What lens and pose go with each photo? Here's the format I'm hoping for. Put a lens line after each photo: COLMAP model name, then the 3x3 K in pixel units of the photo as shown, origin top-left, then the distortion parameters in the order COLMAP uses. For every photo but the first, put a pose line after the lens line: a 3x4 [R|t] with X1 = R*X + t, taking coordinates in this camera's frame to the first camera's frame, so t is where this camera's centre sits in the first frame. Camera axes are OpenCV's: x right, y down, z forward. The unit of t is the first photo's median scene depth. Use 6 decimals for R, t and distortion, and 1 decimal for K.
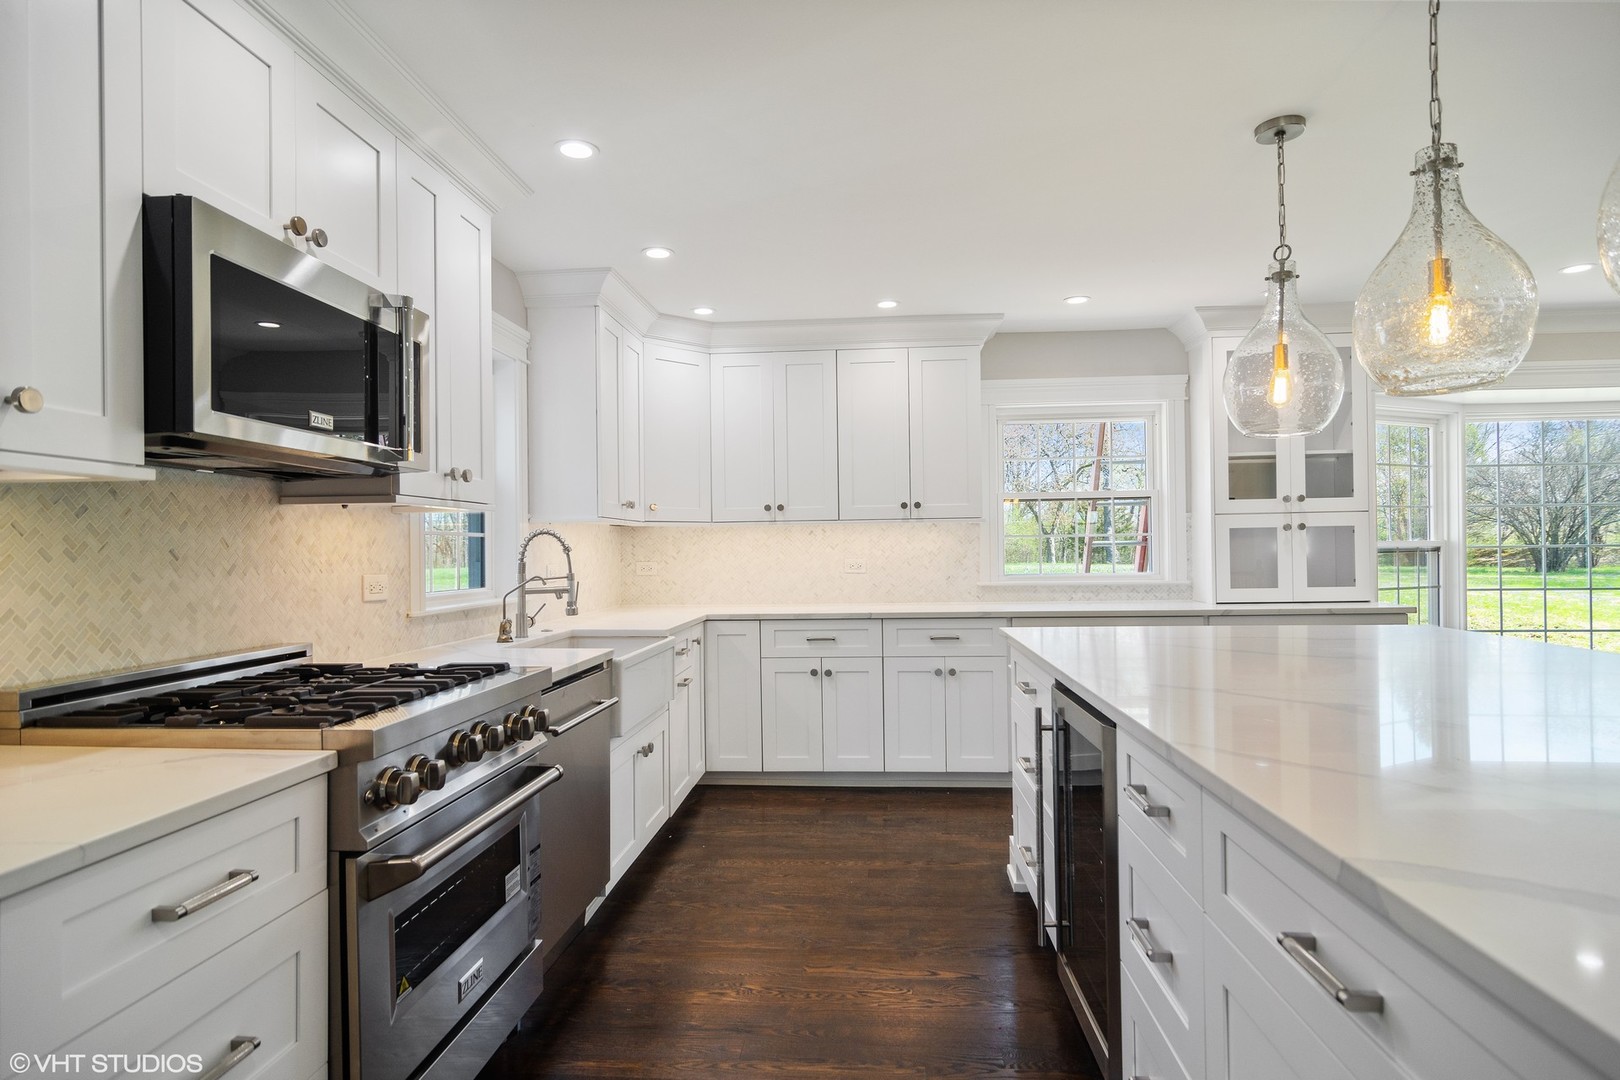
lens RADIAL K [[895.2, 0, 809.3], [0, 895.2, 551.3], [0, 0, 1]] dist [0.002492, 0.000150]
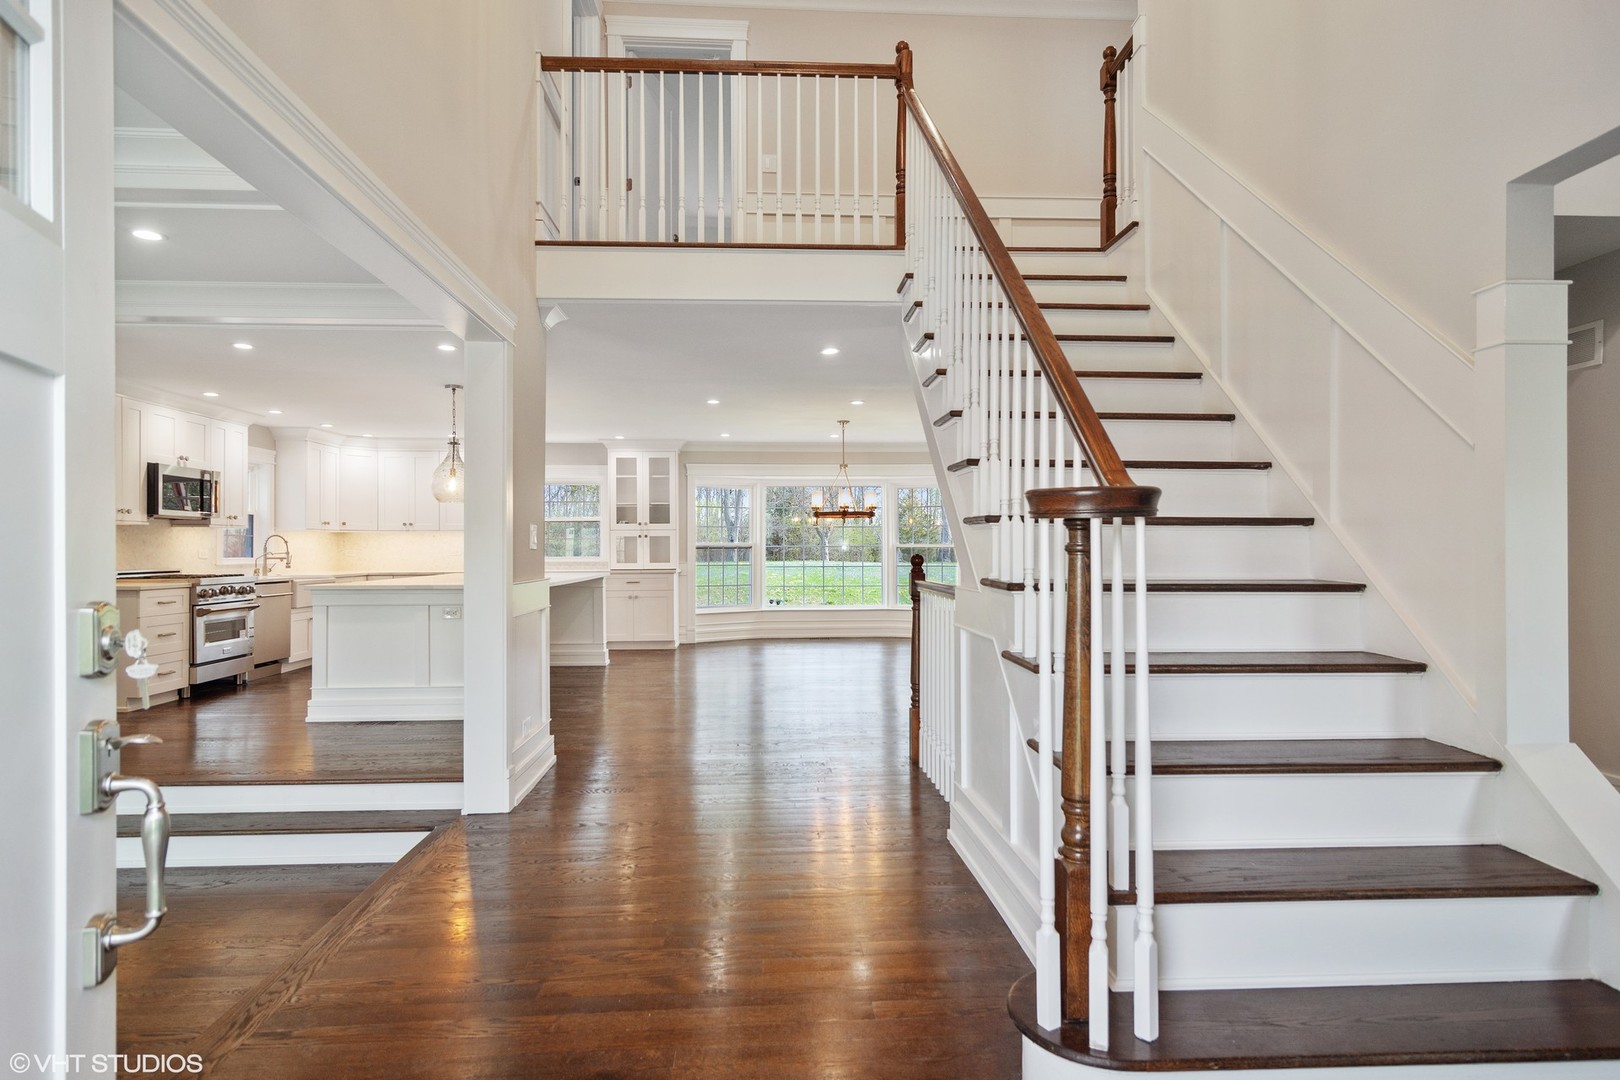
lens RADIAL K [[895.2, 0, 809.3], [0, 895.2, 551.3], [0, 0, 1]] dist [0.002492, 0.000150]
pose [[0.991321, 0.009693, 0.131104, 1.476996], [-0.009560, 0.999953, -0.001643, 0.023742], [-0.131113, 0.000376, 0.991367, -2.920814]]
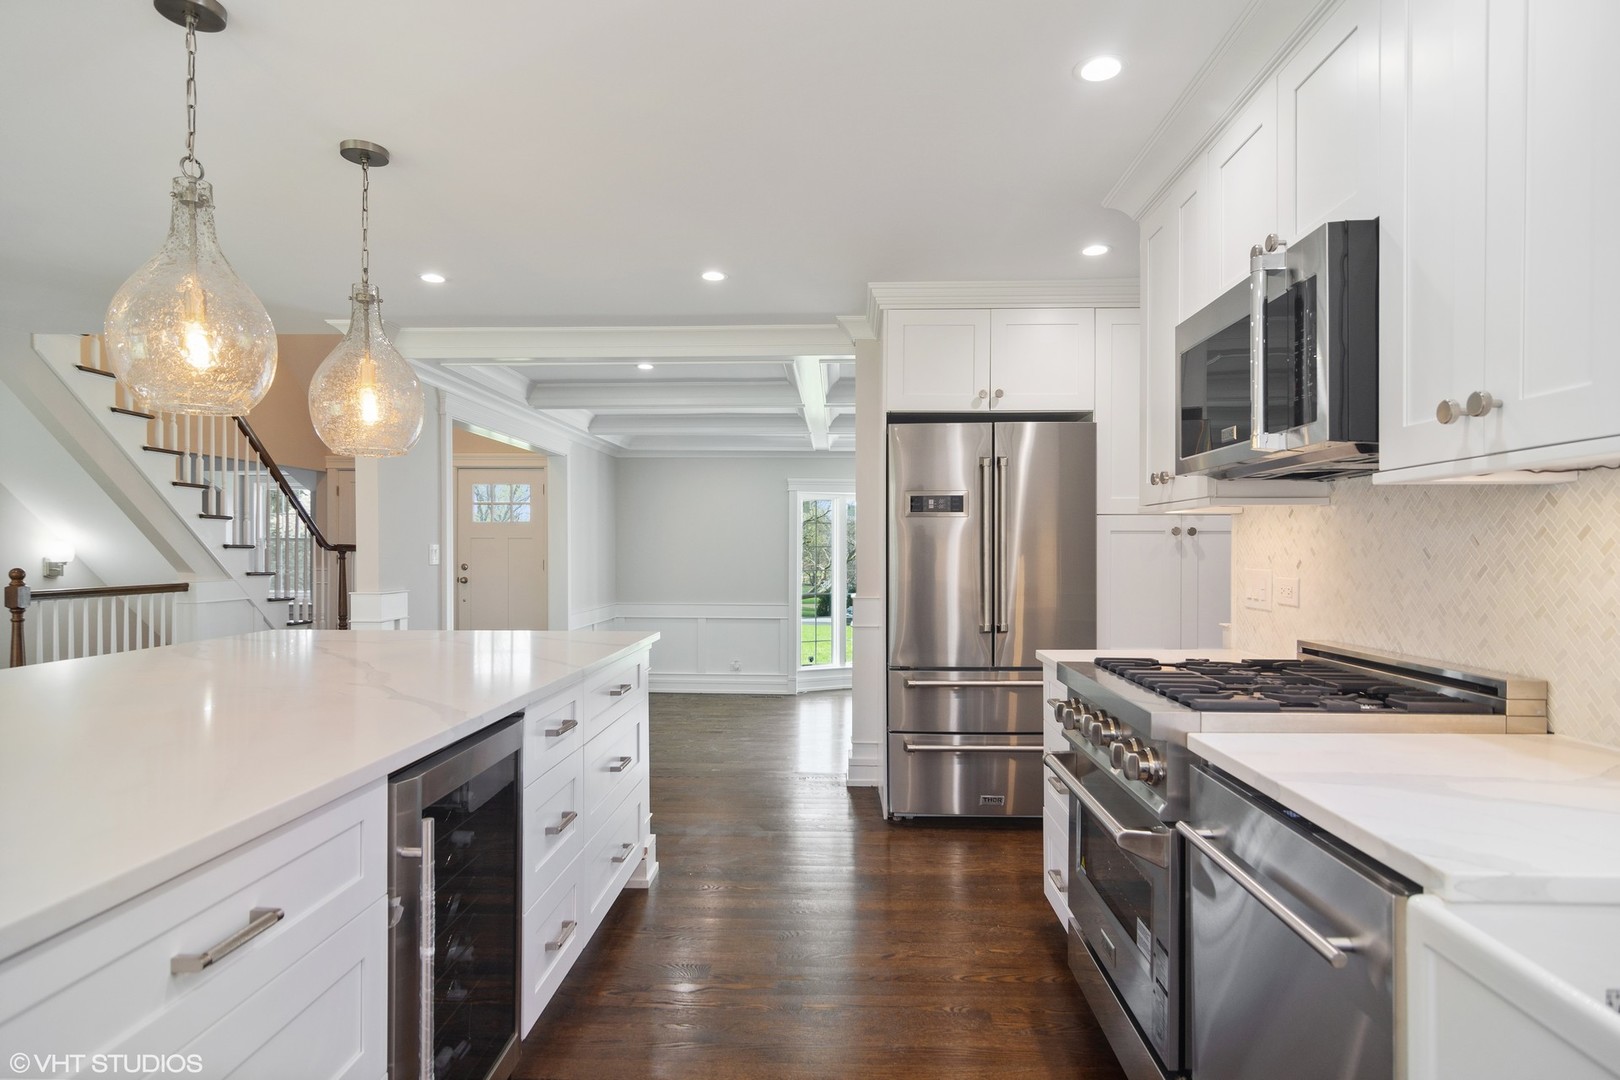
lens RADIAL K [[895.2, 0, 809.3], [0, 895.2, 551.3], [0, 0, 1]] dist [0.002492, 0.000150]
pose [[-0.999157, 0.008128, -0.040251, 0.024952], [0.008012, 0.999963, 0.003052, -0.006646], [0.040274, 0.002727, -0.999185, 1.873694]]
